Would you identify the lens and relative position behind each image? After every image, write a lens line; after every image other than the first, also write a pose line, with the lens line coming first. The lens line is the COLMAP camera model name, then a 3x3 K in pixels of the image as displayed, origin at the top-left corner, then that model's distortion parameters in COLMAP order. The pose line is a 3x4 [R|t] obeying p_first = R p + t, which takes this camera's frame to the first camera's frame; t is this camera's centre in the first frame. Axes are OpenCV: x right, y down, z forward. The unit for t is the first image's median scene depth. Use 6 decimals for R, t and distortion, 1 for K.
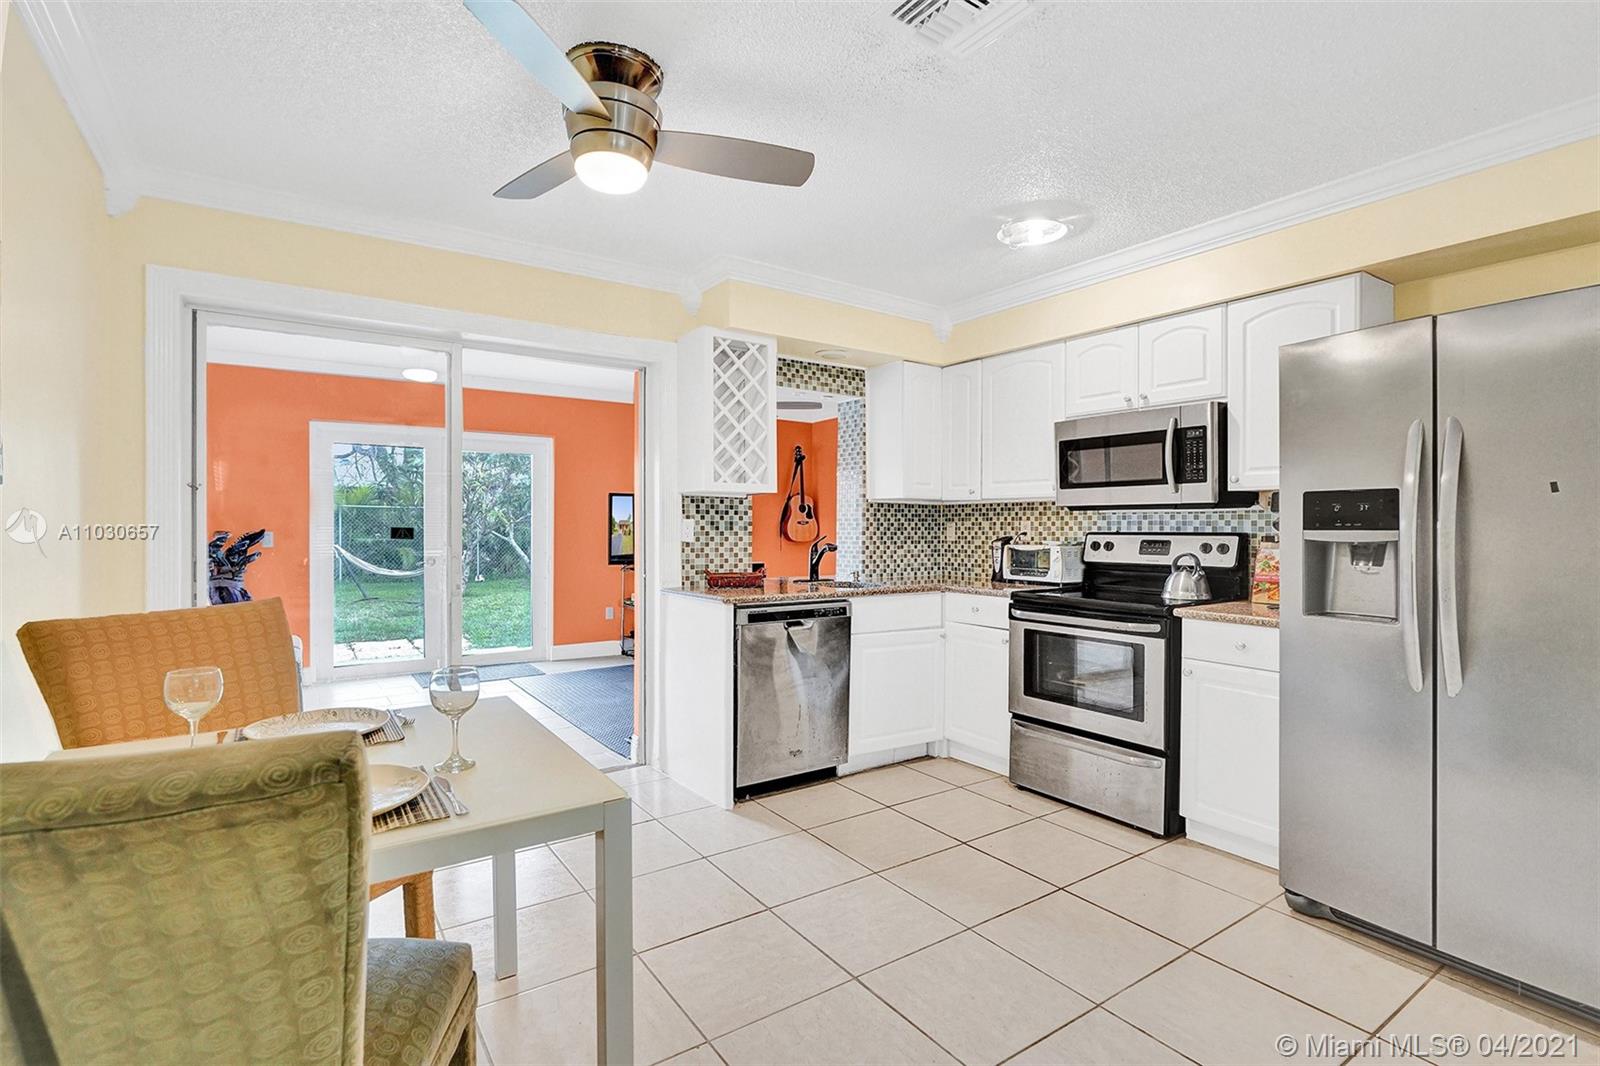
lens RADIAL K [[733.9, 0, 811.9], [0, 733.9, 529.4], [0, 0, 1]] dist [-0.013237, 0.006790]
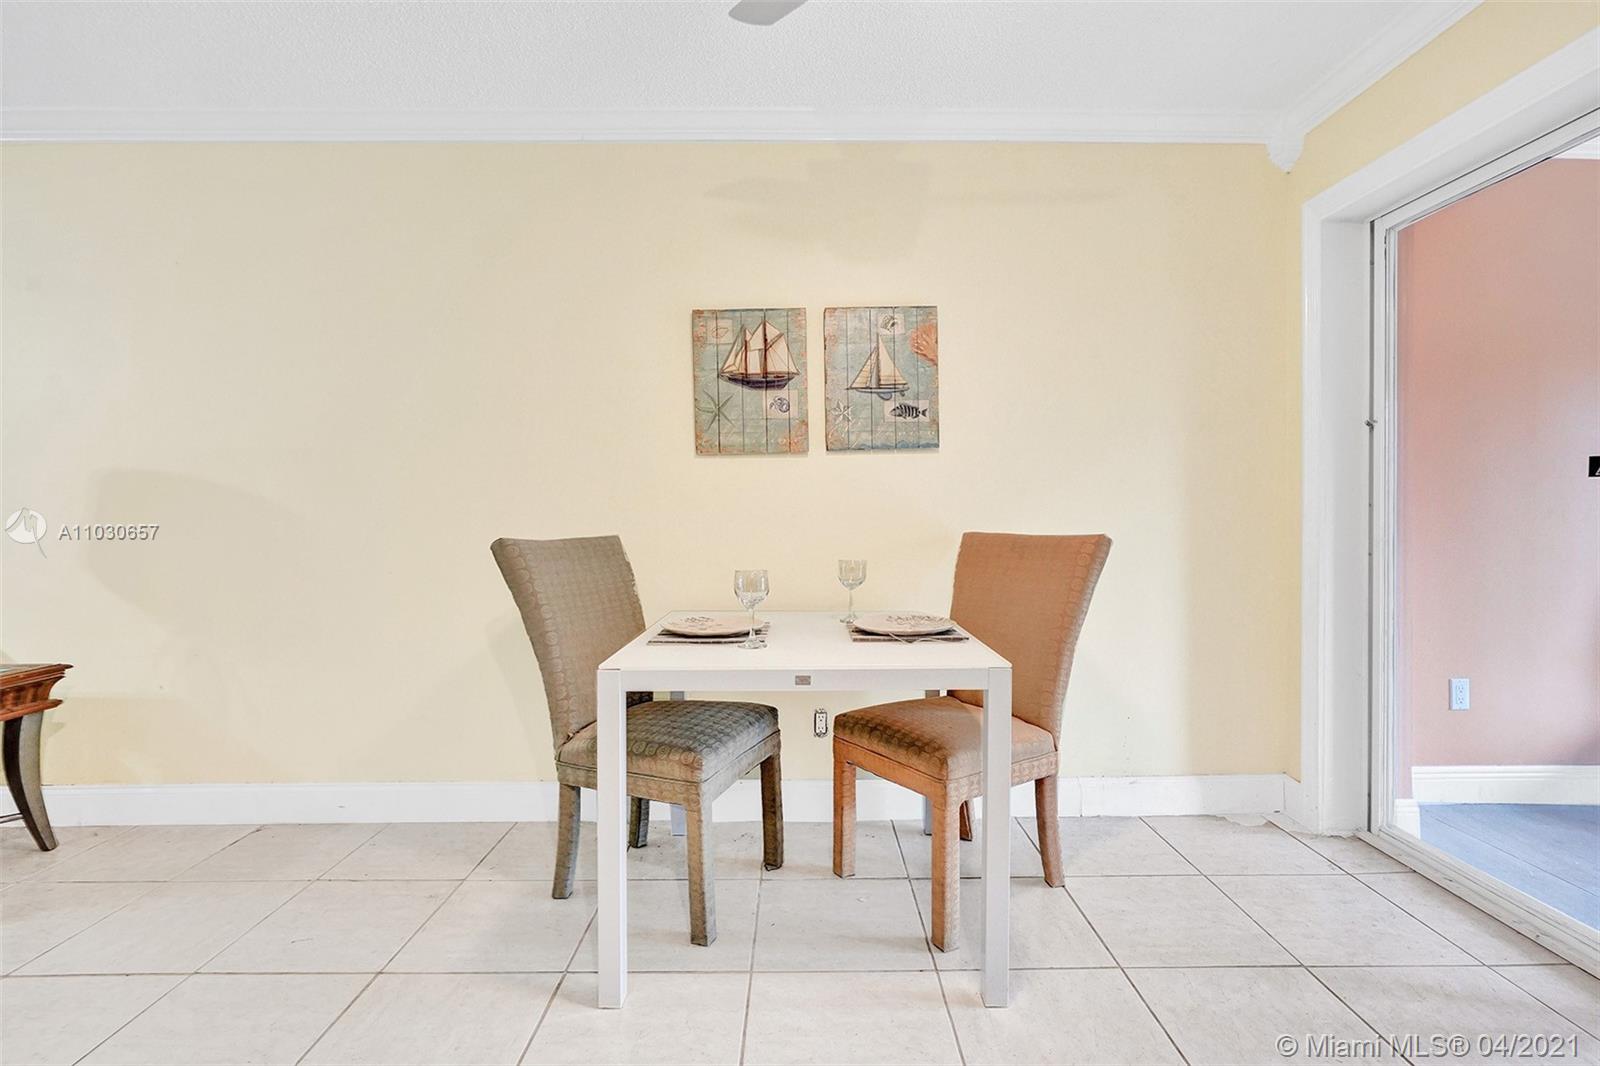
lens RADIAL K [[733.9, 0, 796.1], [0, 733.9, 520.3], [0, 0, 1]] dist [-0.013237, 0.006790]
pose [[-0.572794, 0.012792, -0.819600, 0.211200], [-0.003583, 0.999830, 0.018109, 0.032393], [0.819692, 0.013310, -0.572650, 0.700418]]
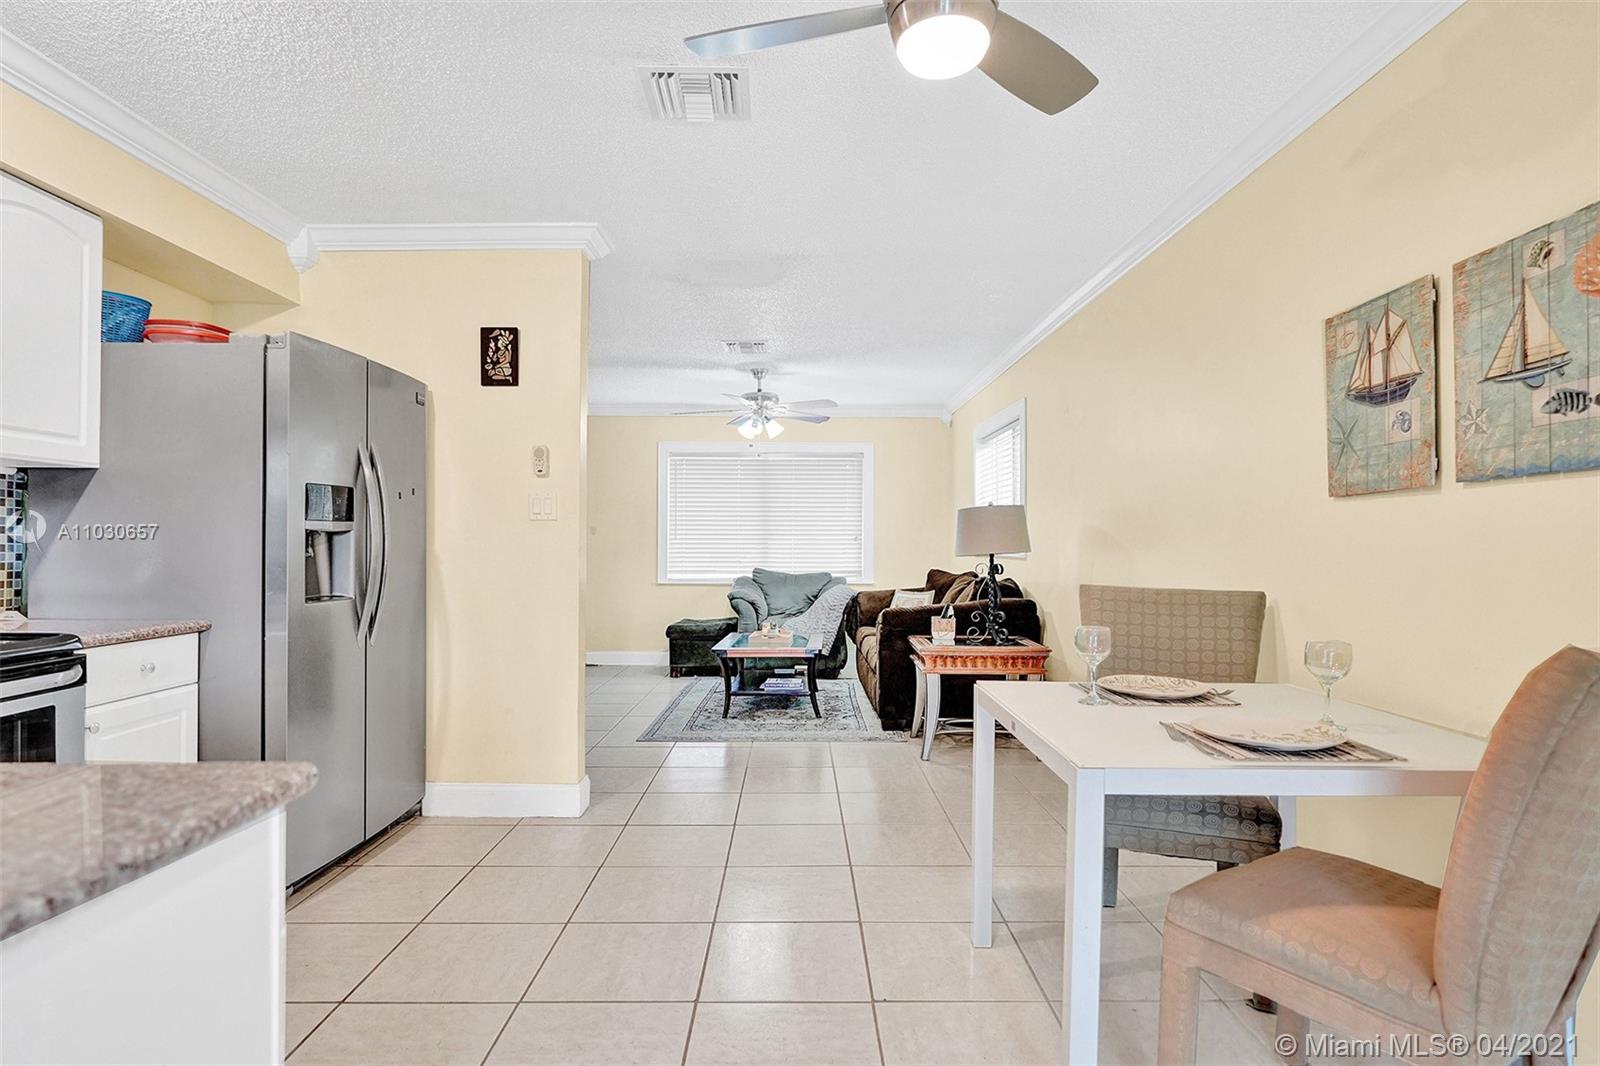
lens RADIAL K [[851.0, 0, 803.2], [0, 851.0, 539.6], [0, 0, 1]] dist [0.000301, 0.003340]
pose [[-0.823874, -0.005893, 0.566742, -0.362301], [-0.003145, 0.999978, 0.005825, 0.011773], [-0.566764, 0.003017, -0.823874, 0.996638]]
